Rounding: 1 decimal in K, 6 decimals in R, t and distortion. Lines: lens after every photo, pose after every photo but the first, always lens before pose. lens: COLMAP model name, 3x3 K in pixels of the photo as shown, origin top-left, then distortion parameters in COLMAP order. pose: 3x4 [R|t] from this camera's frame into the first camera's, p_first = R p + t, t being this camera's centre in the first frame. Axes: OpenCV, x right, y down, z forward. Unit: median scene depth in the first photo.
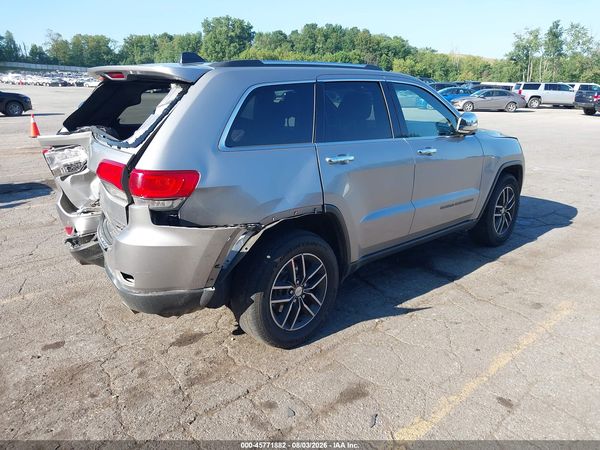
lens RADIAL K [[479.5, 0, 298.8], [0, 479.5, 225.7], [0, 0, 1]] dist [0.024599, -0.026741]
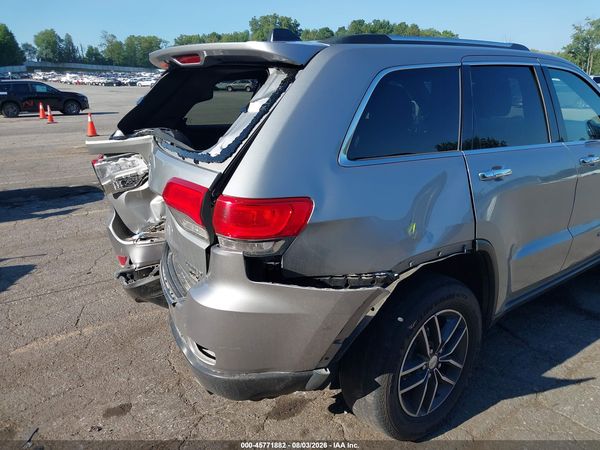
lens RADIAL K [[479.5, 0, 298.0], [0, 479.5, 222.3], [0, 0, 1]] dist [0.024599, -0.026741]
pose [[0.995723, 0.014736, -0.091210, -0.125478], [-0.014849, 0.999890, -0.000561, -0.058843], [0.091192, 0.001913, 0.995831, 0.251981]]
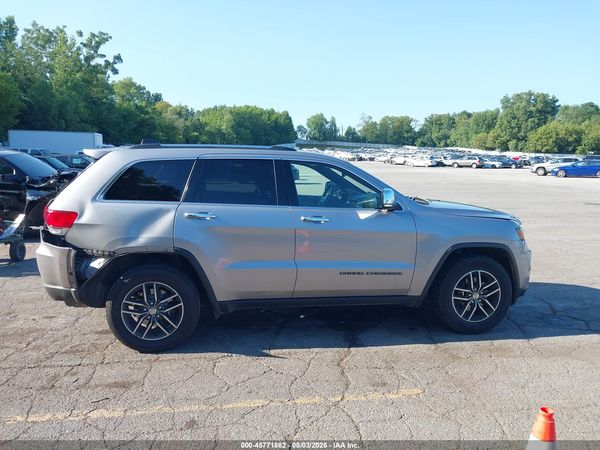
lens RADIAL K [[479.5, 0, 299.8], [0, 479.5, 220.3], [0, 0, 1]] dist [0.024599, -0.026741]
pose [[0.828313, 0.076100, -0.555073, 0.964363], [-0.162913, 0.980638, -0.108664, -0.026883], [0.536056, 0.180437, 0.824674, 0.065337]]
